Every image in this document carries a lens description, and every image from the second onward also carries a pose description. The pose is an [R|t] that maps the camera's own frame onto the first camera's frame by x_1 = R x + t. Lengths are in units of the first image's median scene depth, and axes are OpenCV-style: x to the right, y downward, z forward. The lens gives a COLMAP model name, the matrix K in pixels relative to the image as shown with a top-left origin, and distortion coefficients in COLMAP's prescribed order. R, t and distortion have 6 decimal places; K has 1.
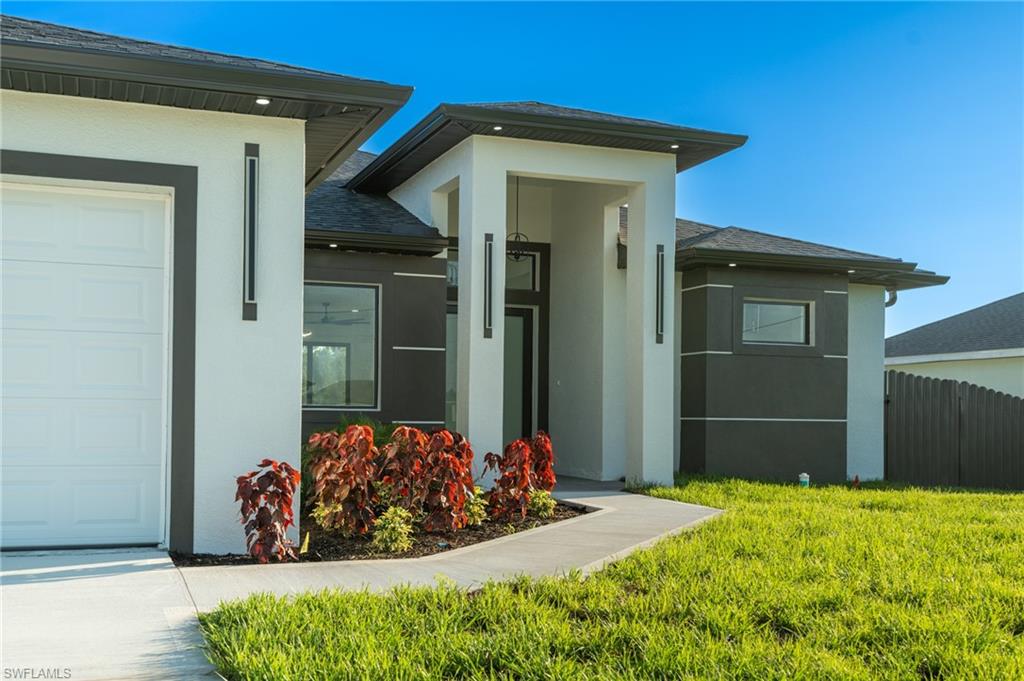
lens RADIAL K [[1076.7, 0, 449.5], [0, 1076.7, 405.6], [0, 0, 1]] dist [-0.015735, -0.008076]
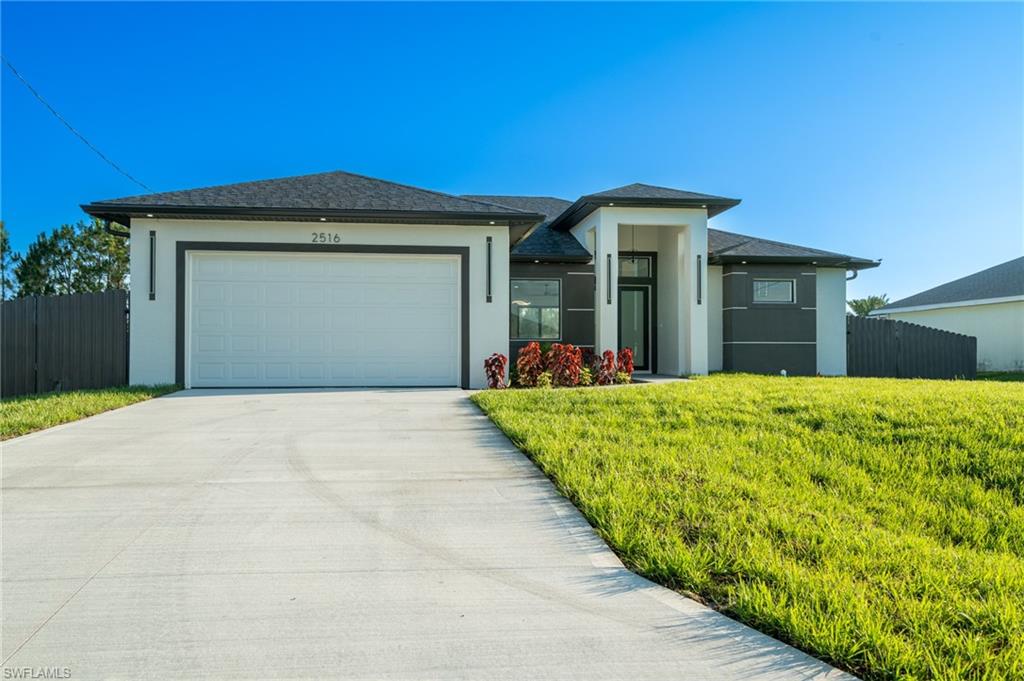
lens RADIAL K [[823.4, 0, 512.0], [0, 823.4, 340.5], [0, 0, 1]] dist [0.005535, 0.001818]
pose [[0.980286, -0.014654, -0.197040, 0.152462], [0.012499, 0.999848, -0.012175, 0.023183], [0.197188, 0.009473, 0.980320, -0.558583]]
